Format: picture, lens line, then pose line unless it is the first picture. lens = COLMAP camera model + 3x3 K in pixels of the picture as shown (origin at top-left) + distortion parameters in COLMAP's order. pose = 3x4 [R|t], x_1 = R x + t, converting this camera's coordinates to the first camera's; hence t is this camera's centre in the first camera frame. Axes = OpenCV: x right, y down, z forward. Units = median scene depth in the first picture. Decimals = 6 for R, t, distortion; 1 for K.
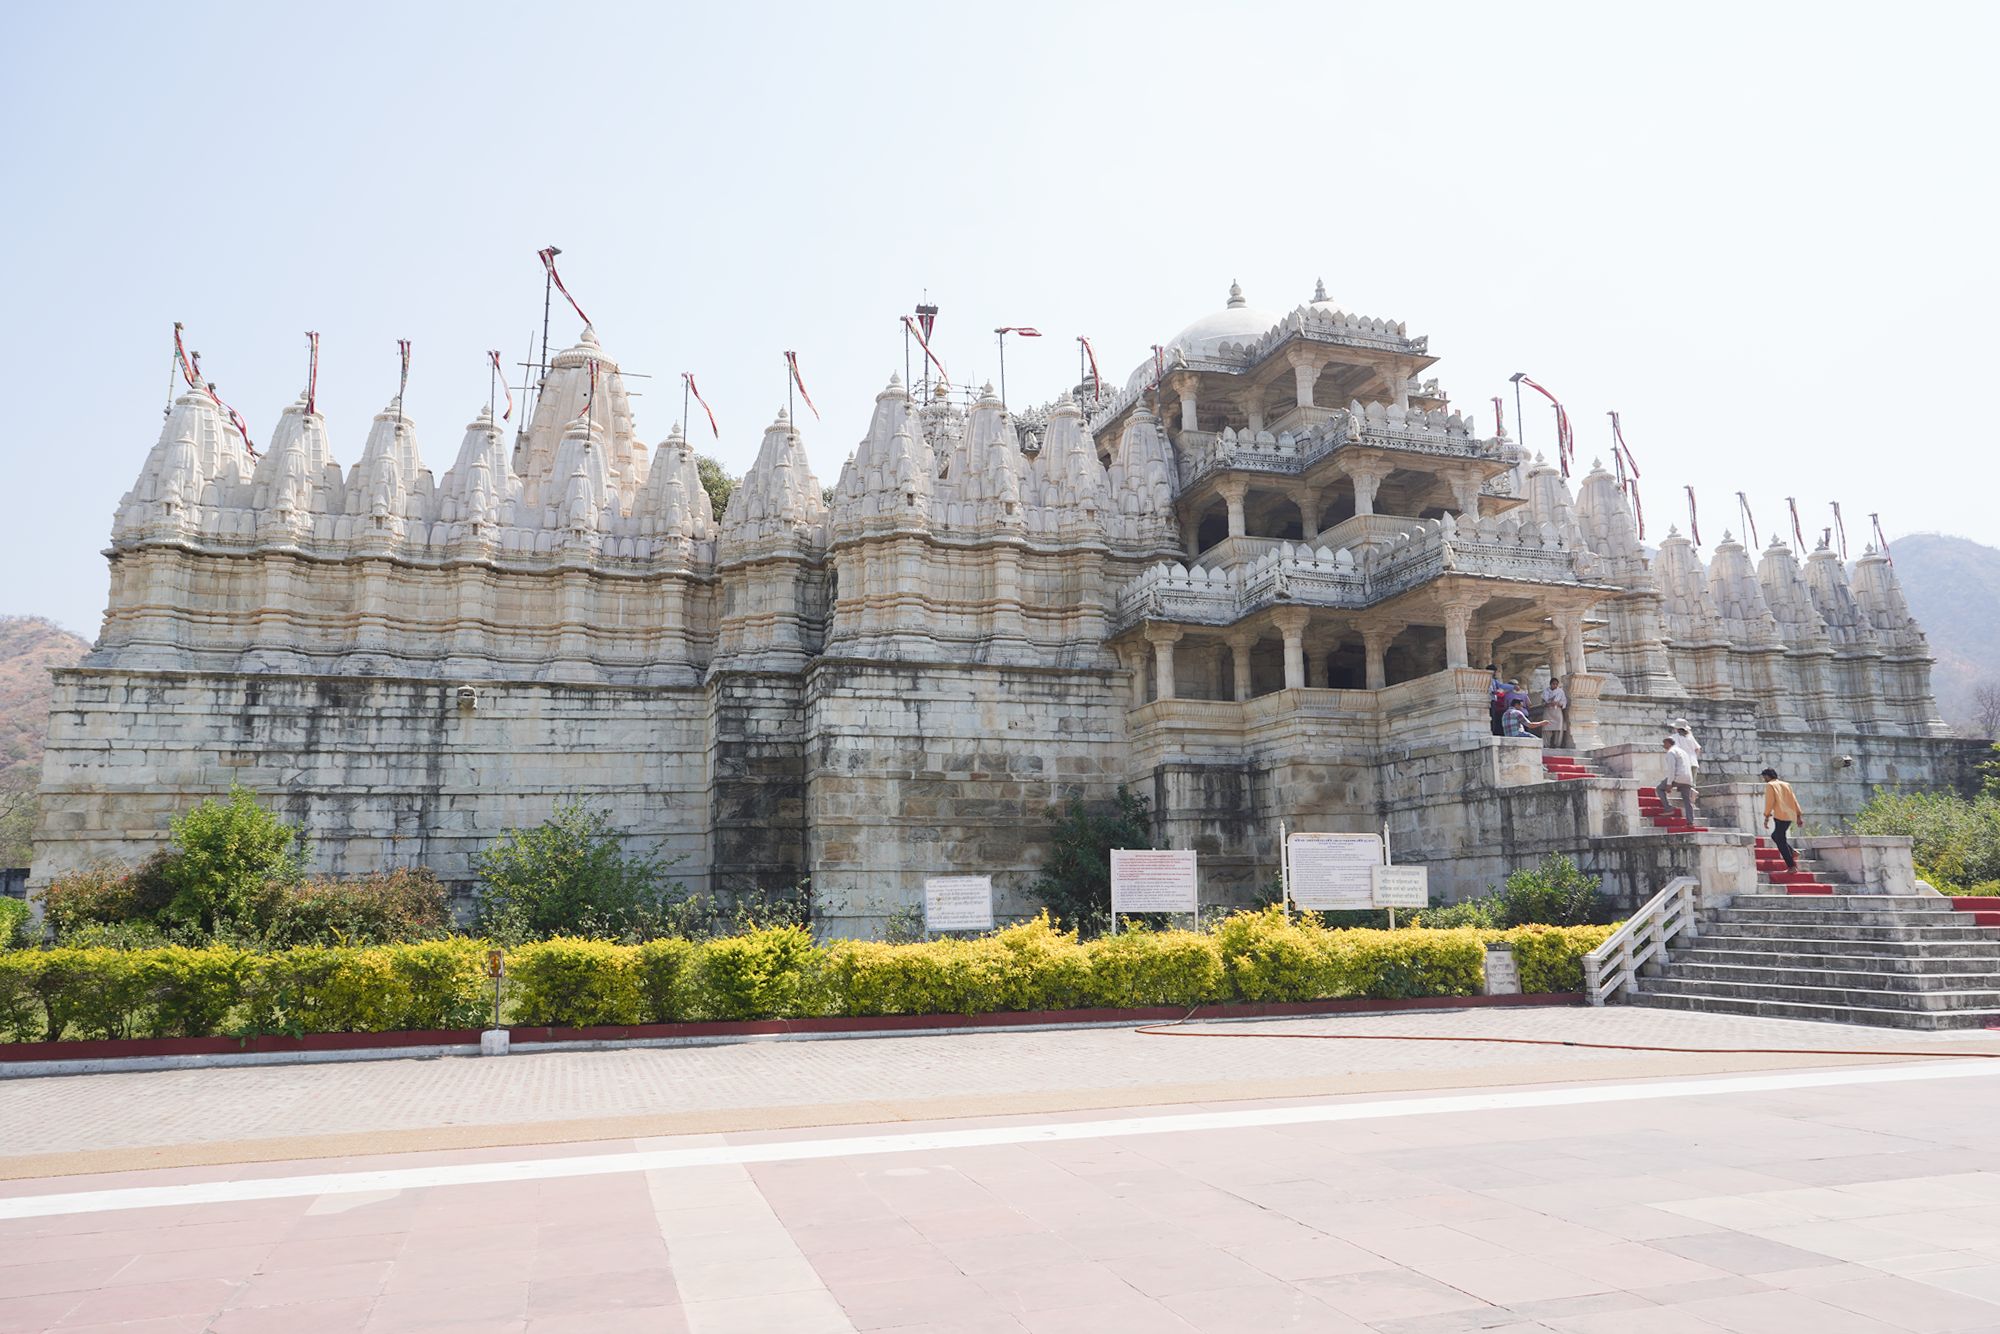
lens RADIAL K [[1358.4, 0, 993.3], [0, 1358.4, 668.1], [0, 0, 1]] dist [-0.023445, 0.022680]
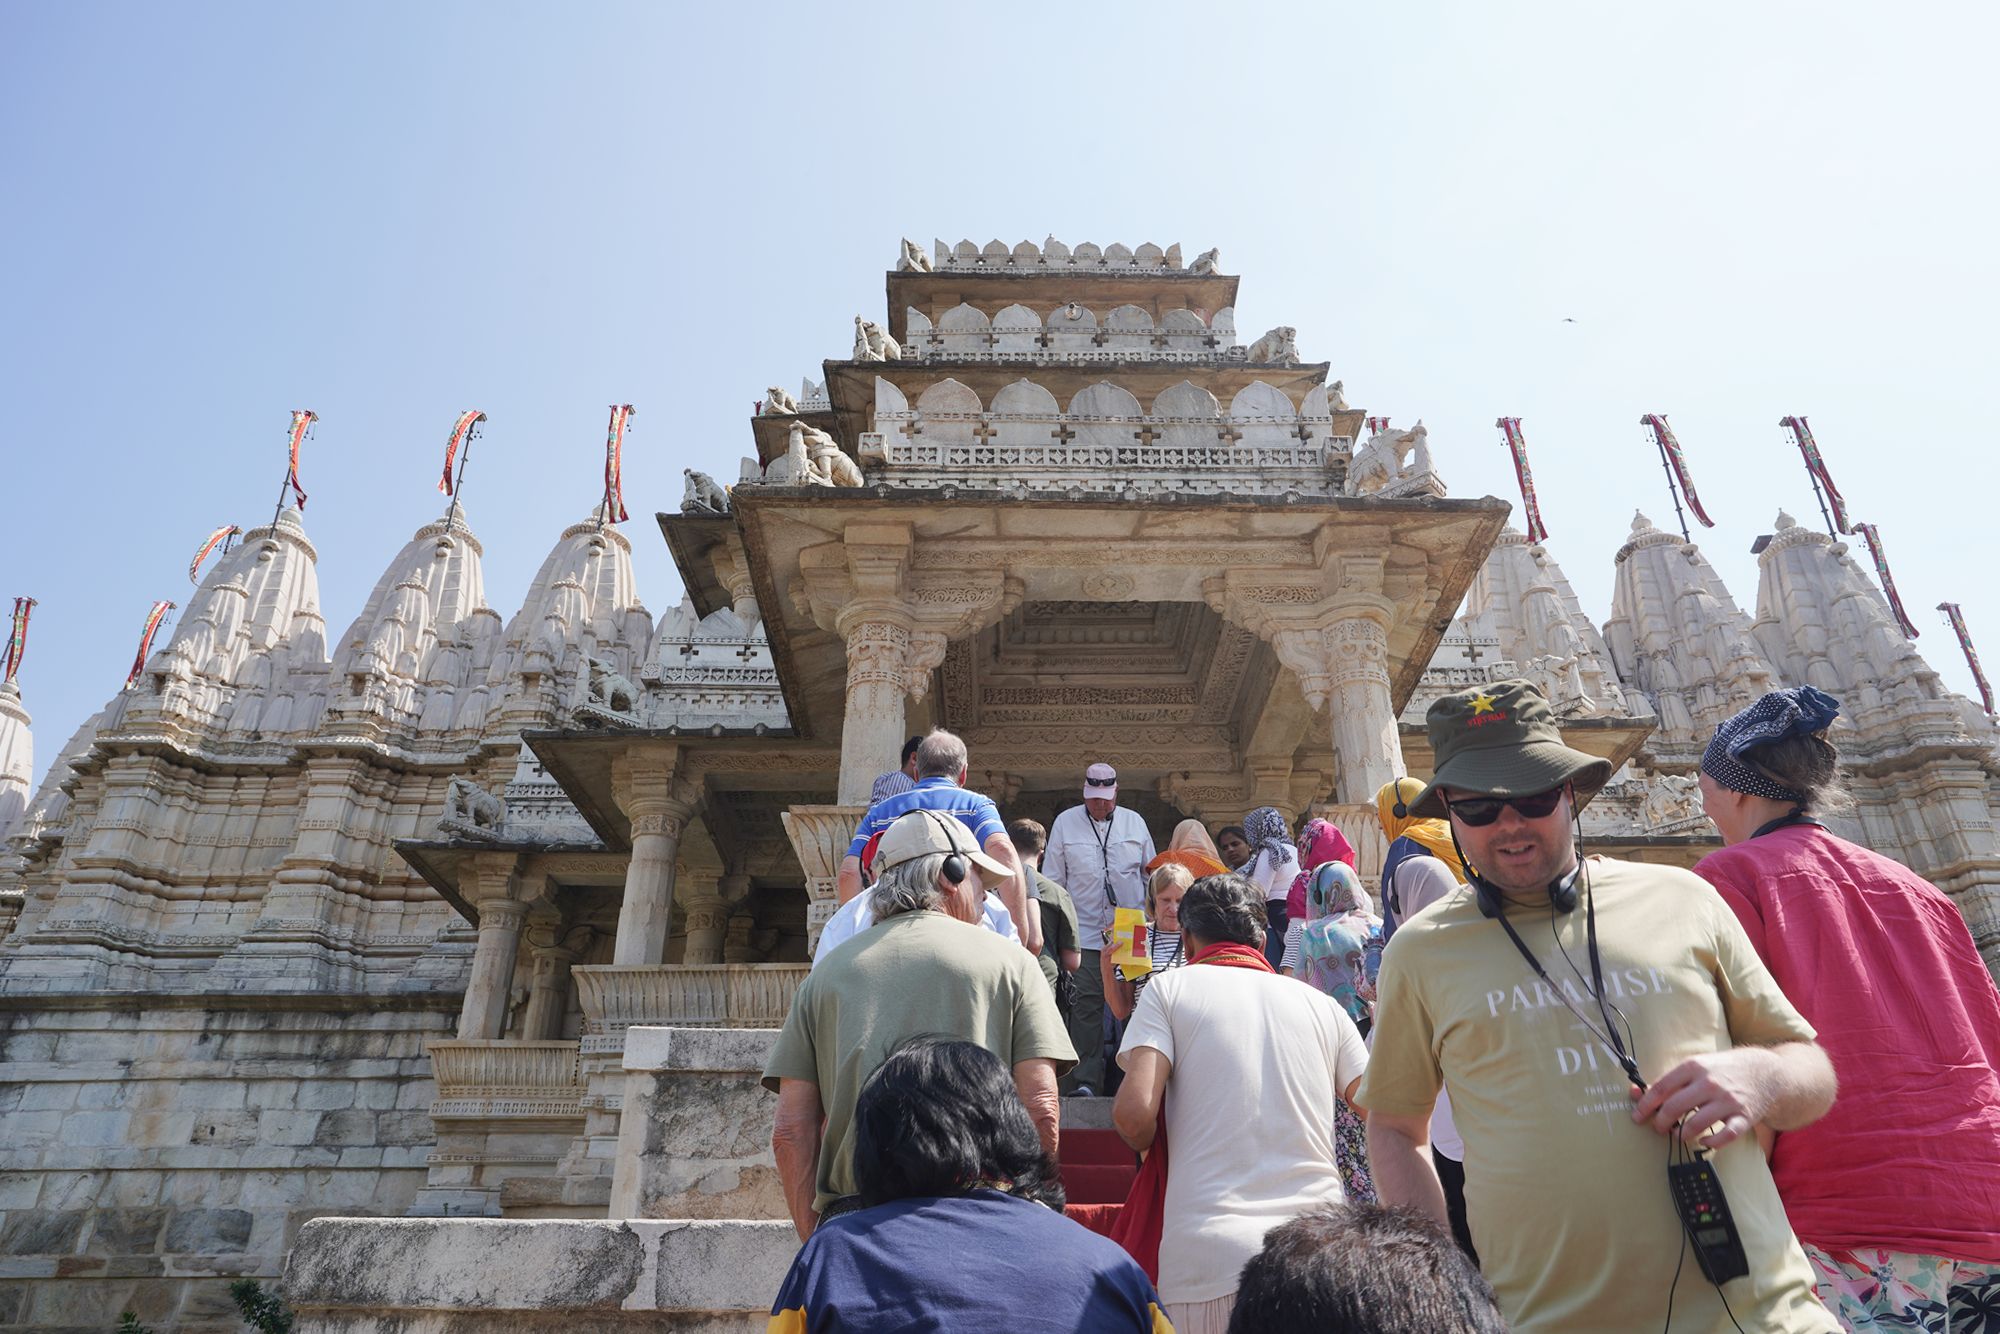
lens RADIAL K [[1349.6, 0, 997.1], [0, 1349.6, 671.9], [0, 0, 1]] dist [-0.024807, 0.027651]
pose [[0.951648, -0.141095, -0.272872, 0.387486], [0.044761, 0.942487, -0.331232, 0.055593], [0.303913, 0.303002, 0.903231, 0.641554]]
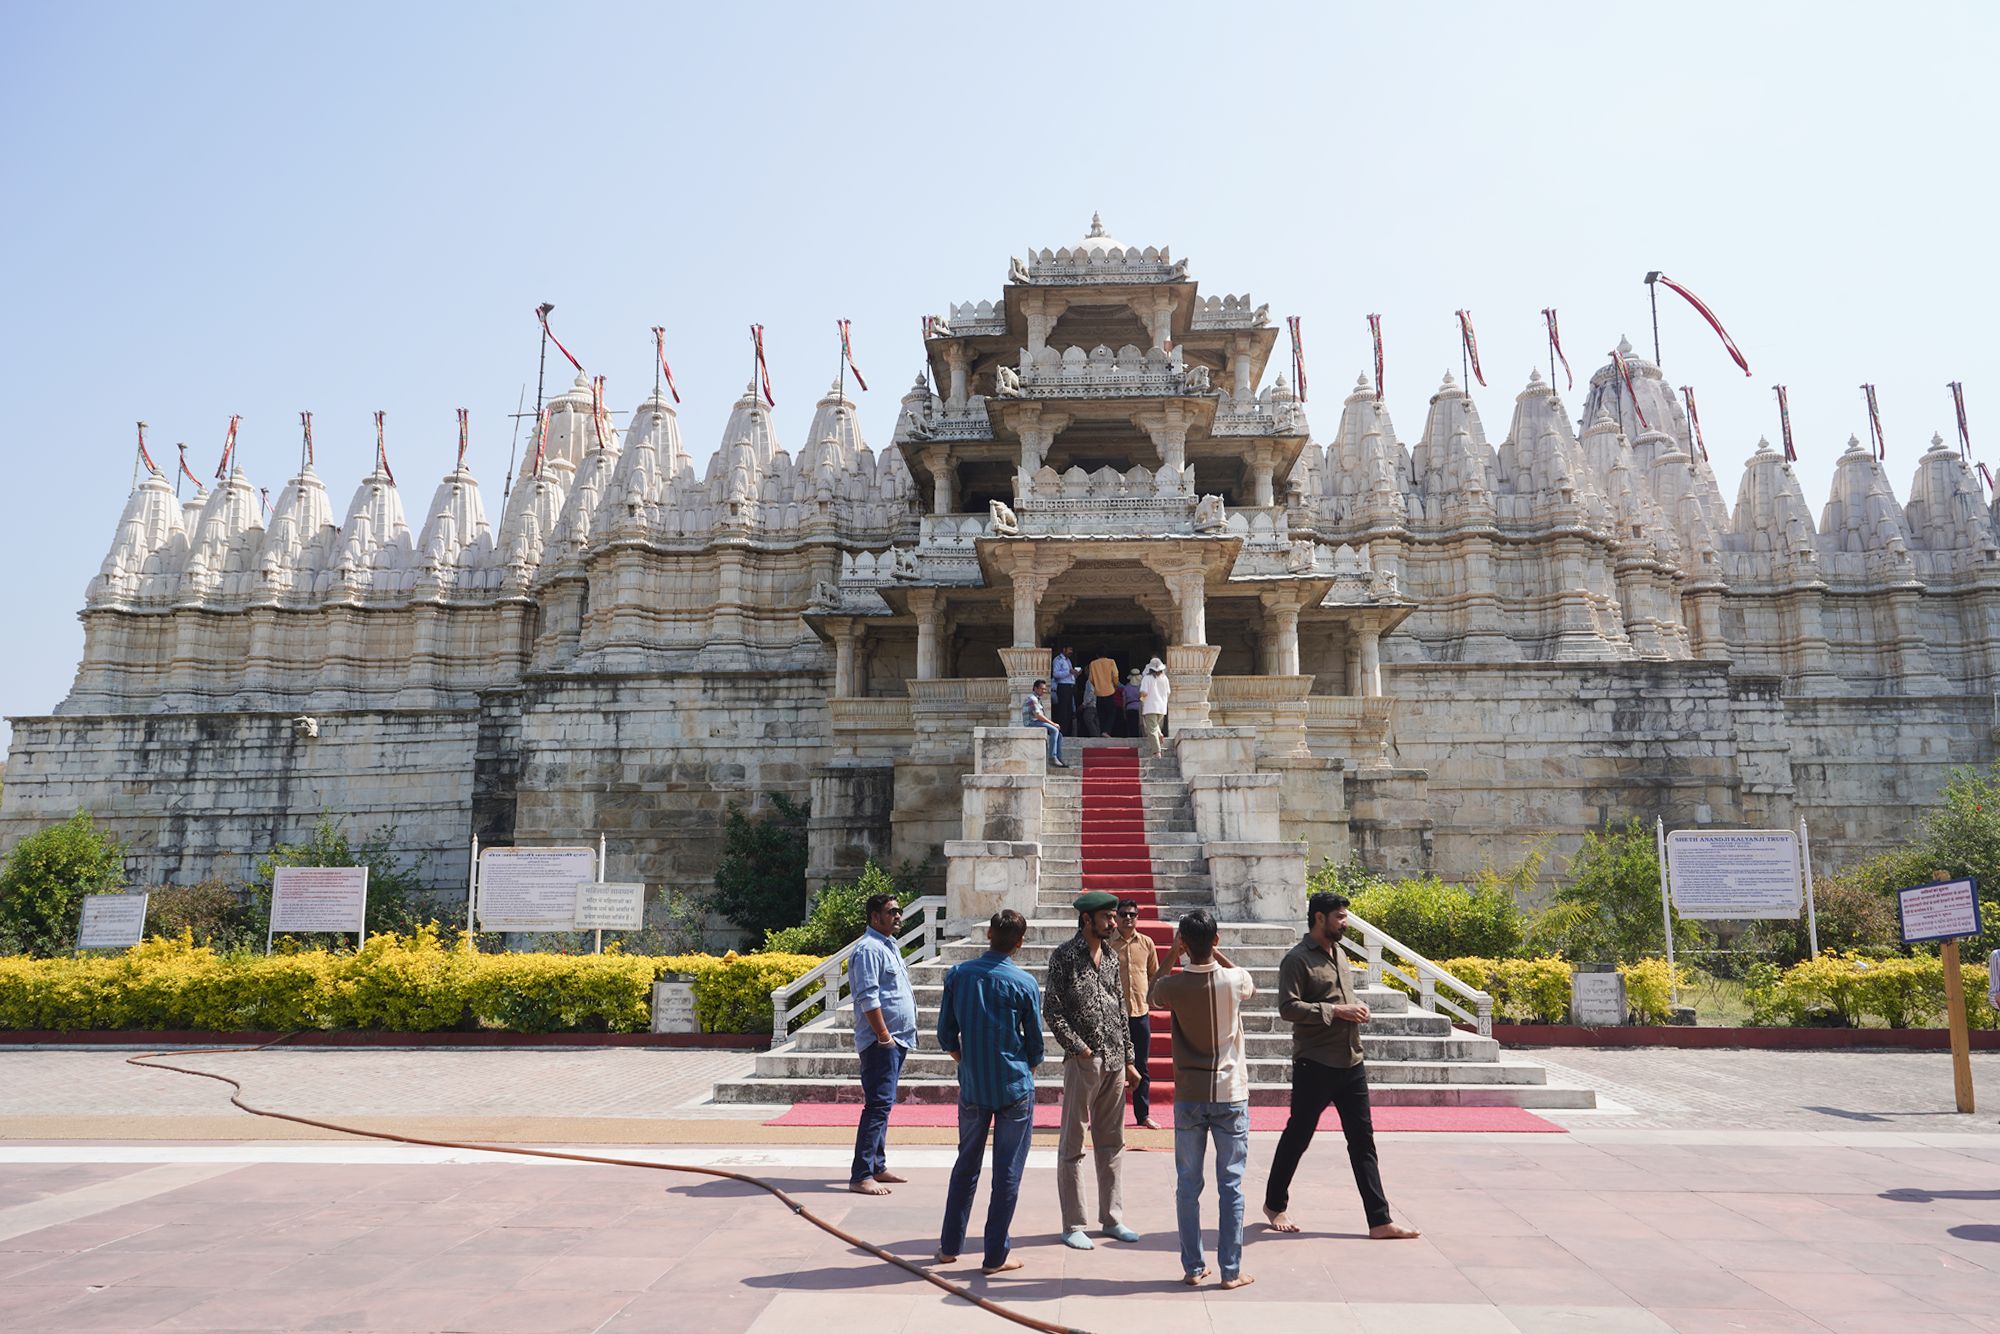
lens RADIAL K [[1358.4, 0, 993.3], [0, 1358.4, 668.1], [0, 0, 1]] dist [-0.023445, 0.022680]
pose [[0.931490, -0.056328, -0.359380, 0.543954], [0.054603, 0.998396, -0.014958, 0.021039], [0.359646, -0.005690, 0.933072, 0.168485]]
